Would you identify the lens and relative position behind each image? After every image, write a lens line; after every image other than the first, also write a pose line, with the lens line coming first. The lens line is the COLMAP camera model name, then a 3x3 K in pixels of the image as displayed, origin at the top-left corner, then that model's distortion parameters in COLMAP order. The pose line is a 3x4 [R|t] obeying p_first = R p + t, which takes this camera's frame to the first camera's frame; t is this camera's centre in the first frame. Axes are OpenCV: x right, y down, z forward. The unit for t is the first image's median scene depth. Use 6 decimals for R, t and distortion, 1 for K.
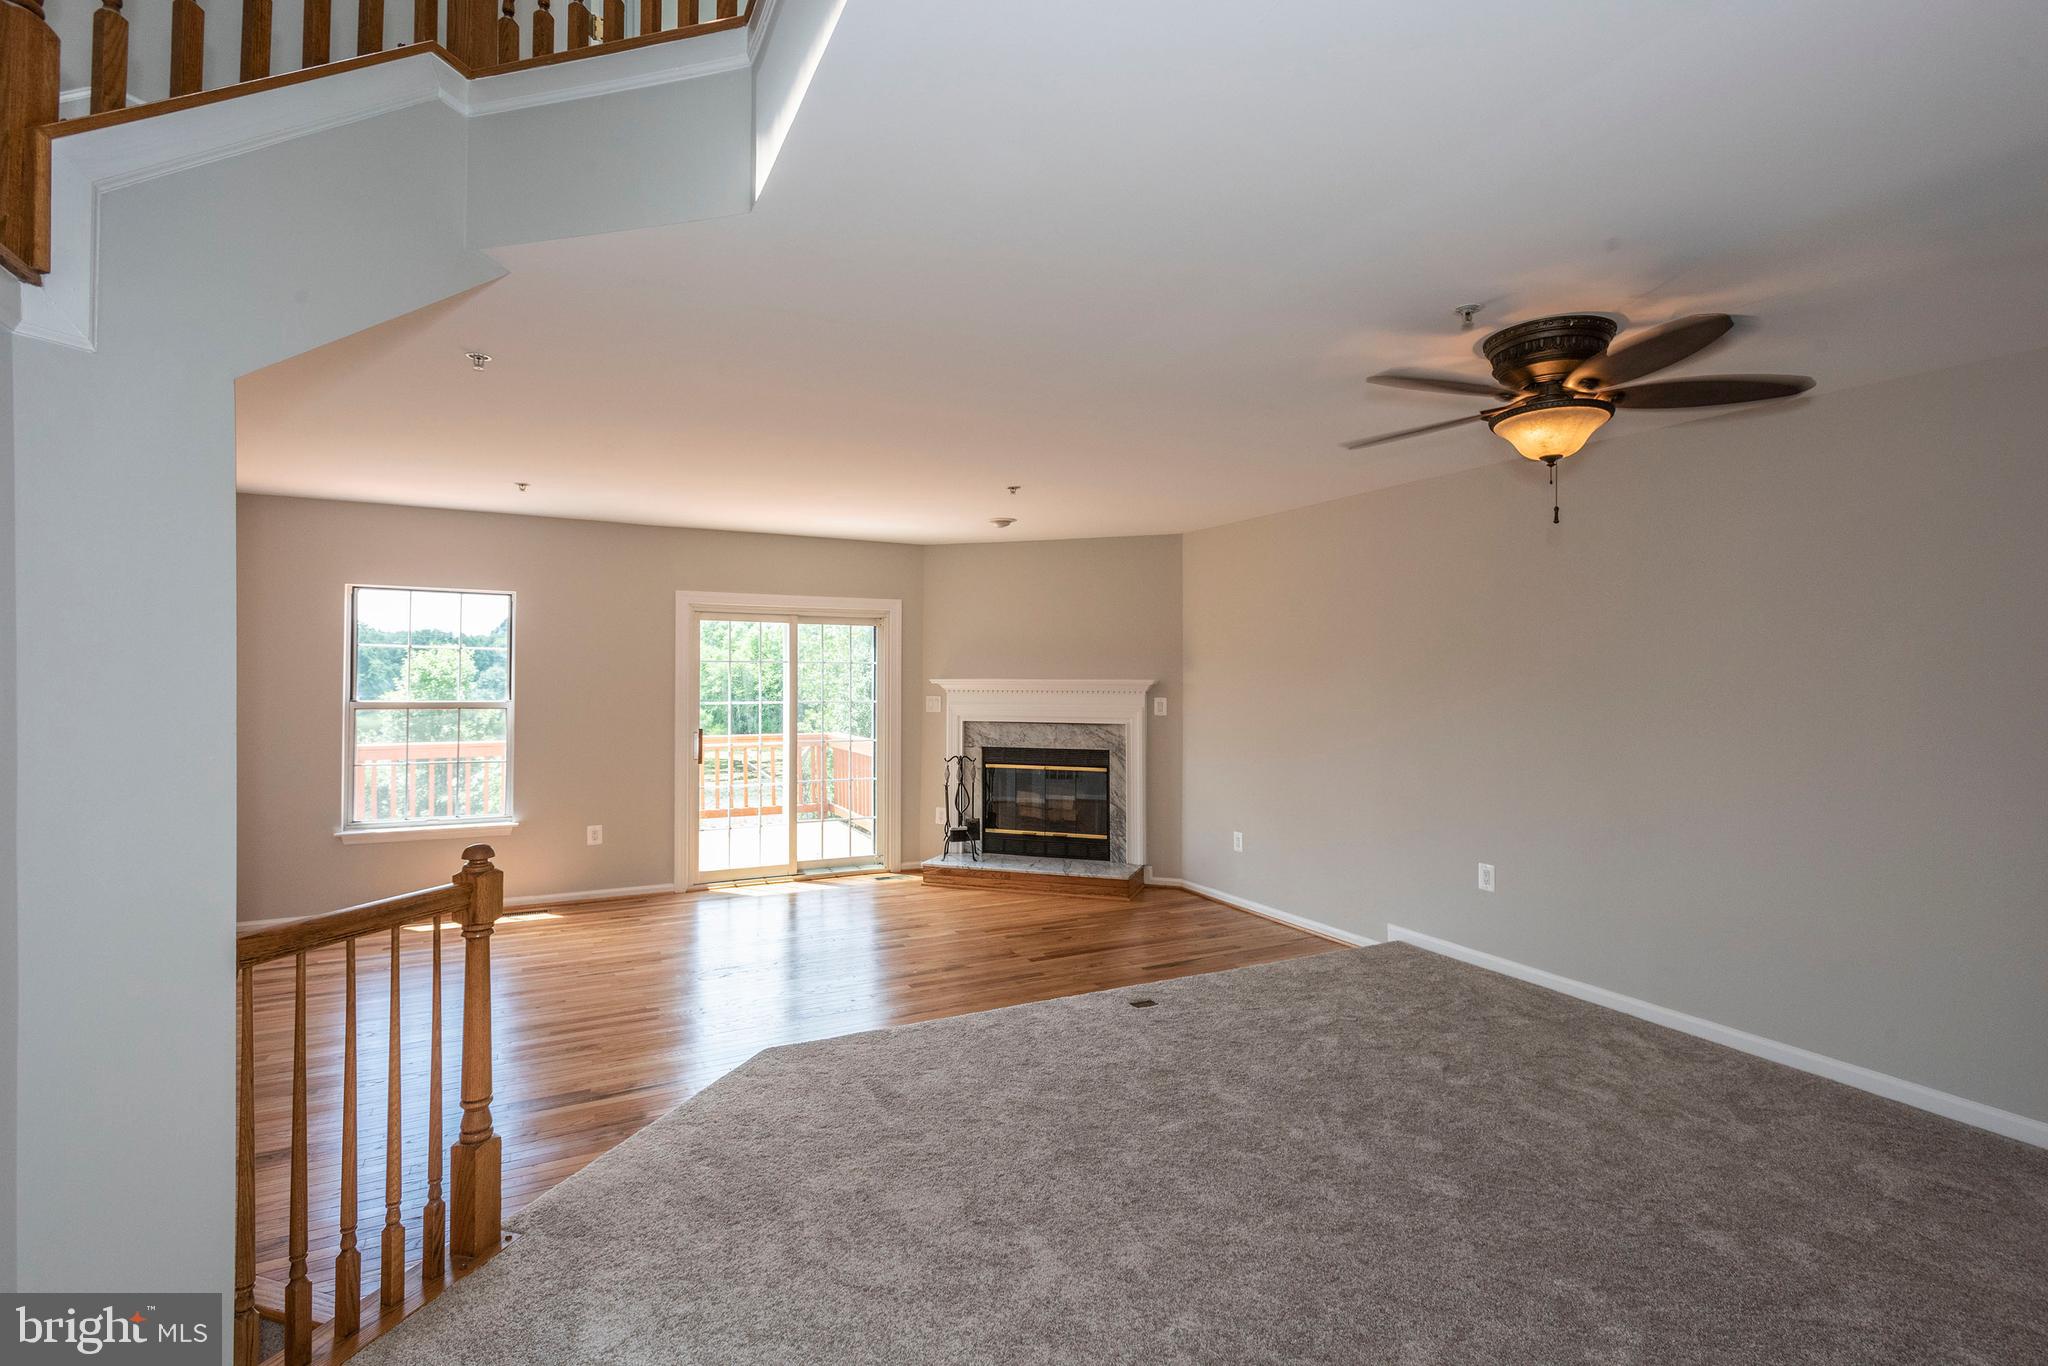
lens RADIAL K [[961.3, 0, 1036.2], [0, 961.3, 685.6], [0, 0, 1]] dist [0.007402, 0.000009]
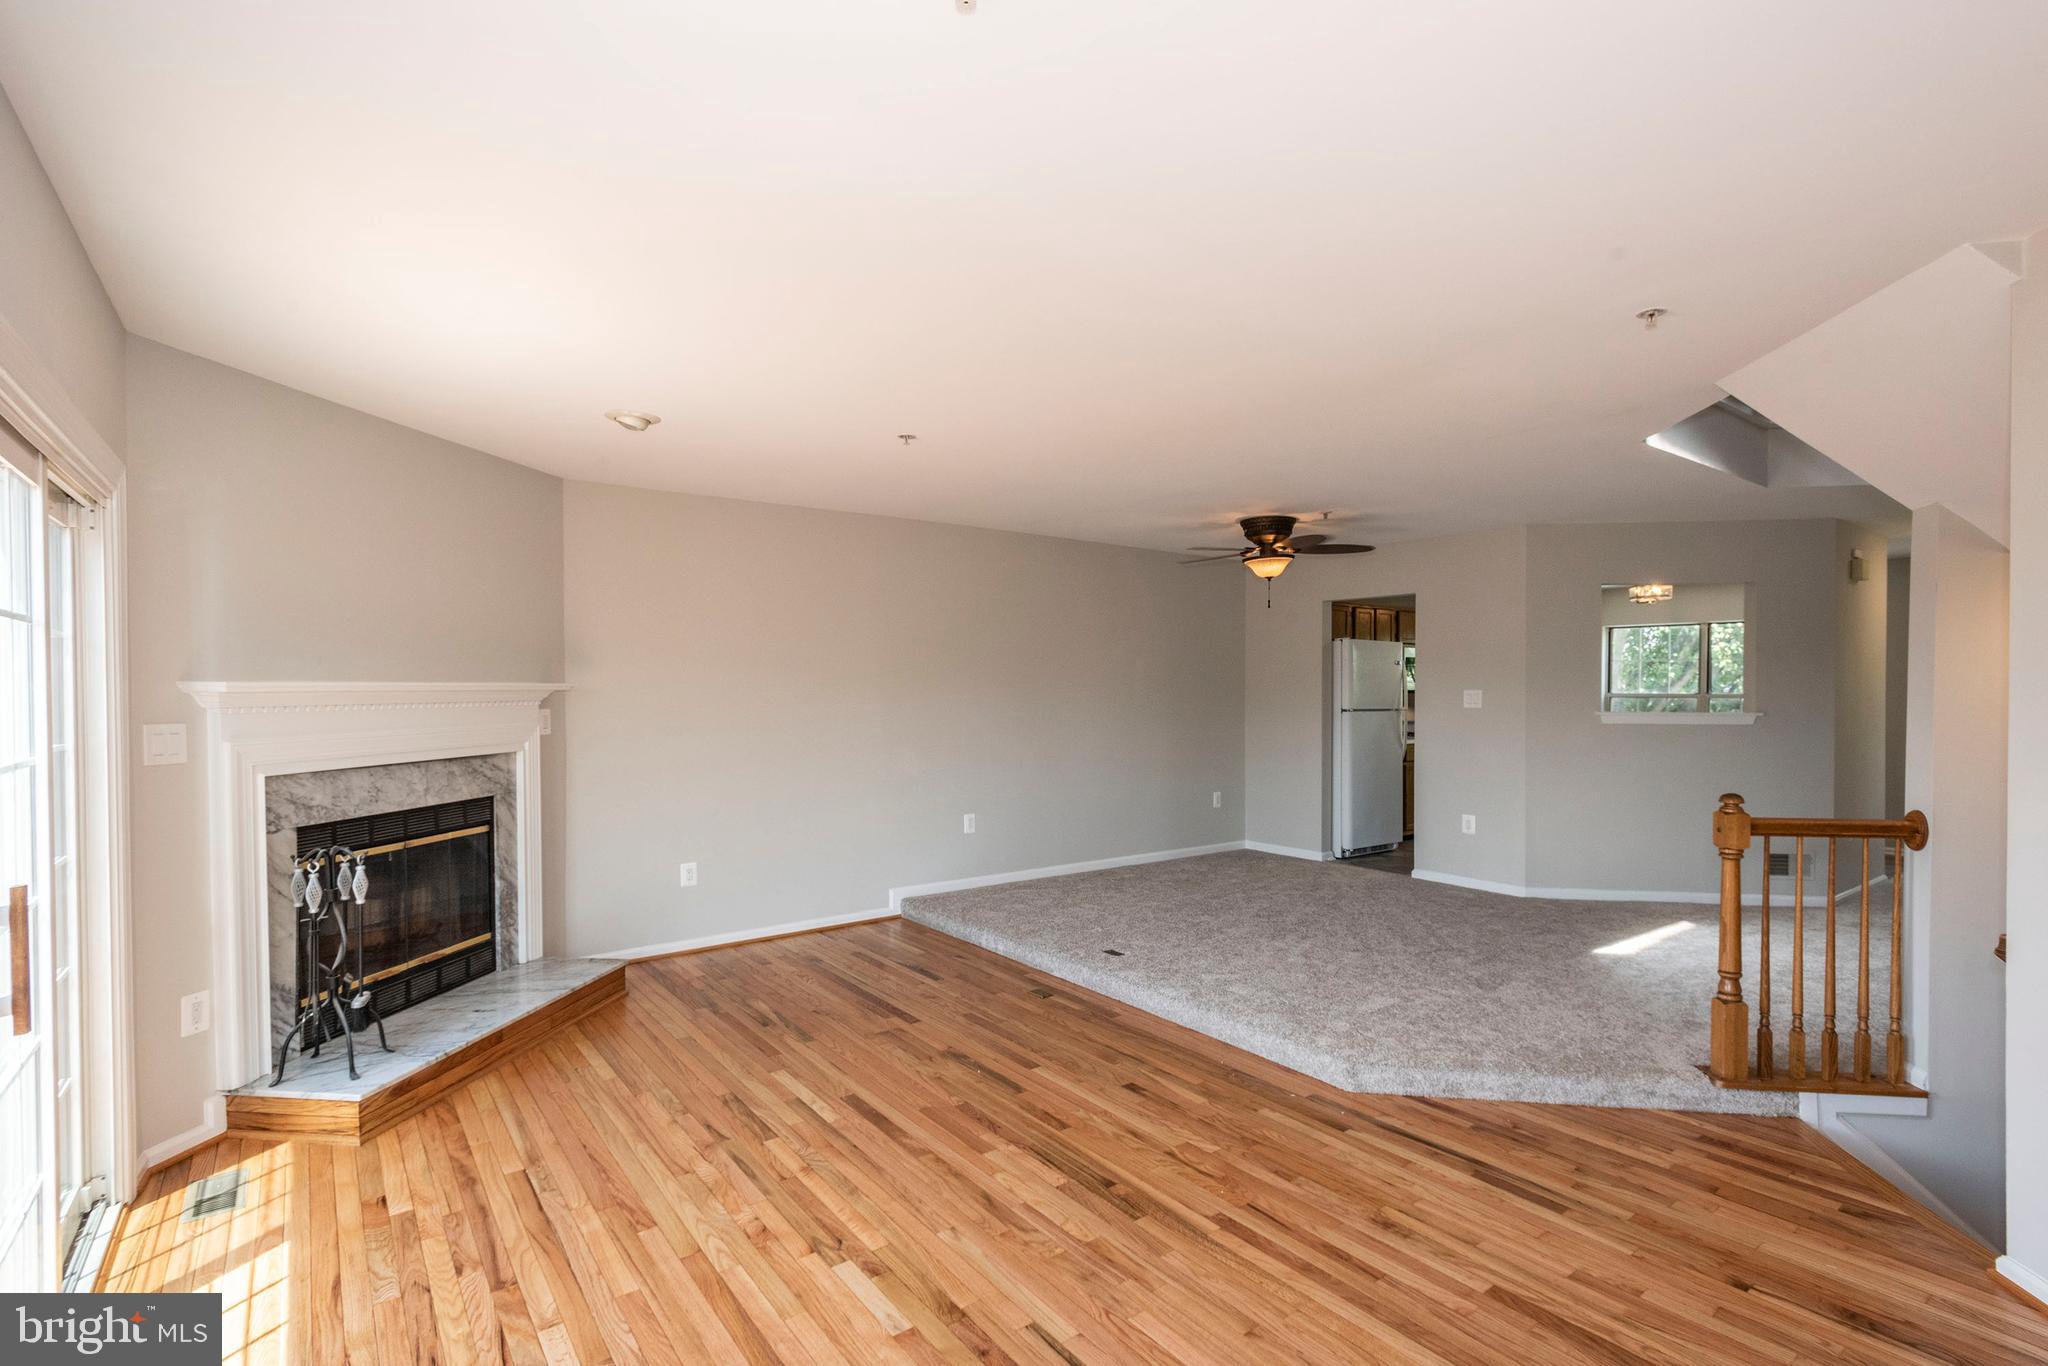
lens RADIAL K [[961.3, 0, 1036.2], [0, 961.3, 685.6], [0, 0, 1]] dist [0.007402, 0.000009]
pose [[-0.175949, 0.000668, 0.984399, -0.597389], [0.014976, 0.999886, 0.001999, -0.000825], [-0.984285, 0.015094, -0.175939, 0.747579]]
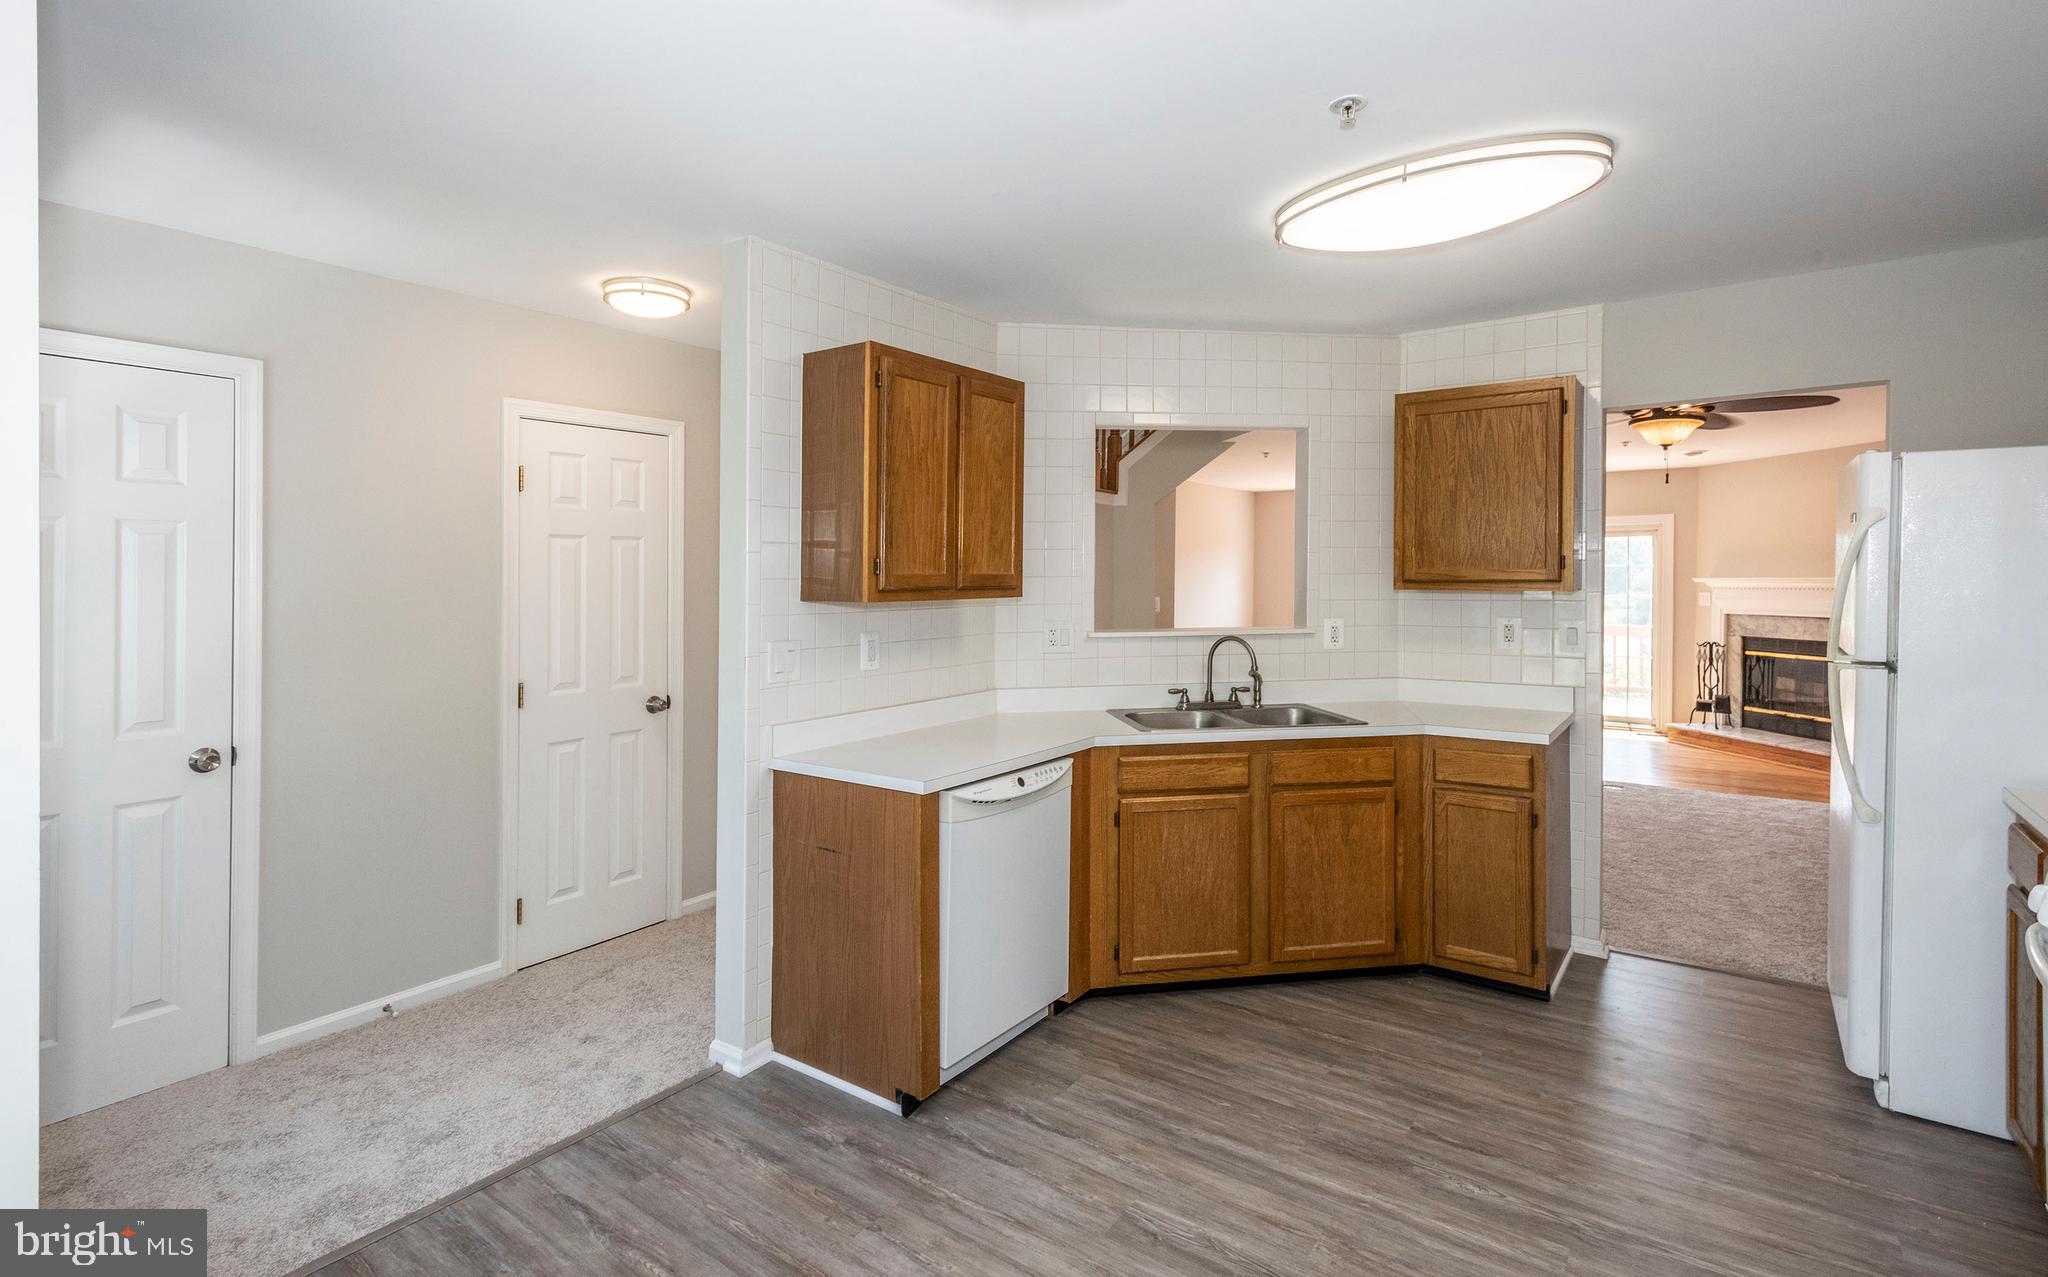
lens RADIAL K [[940.8, 0, 1026.1], [0, 940.8, 576.8], [0, 0, 1]] dist [-0.017721, -0.000362]
pose [[0.453365, -0.006248, -0.891303, 0.572604], [-0.005169, 0.999940, -0.009640, 0.007463], [0.891310, 0.008978, 0.453305, -0.294327]]
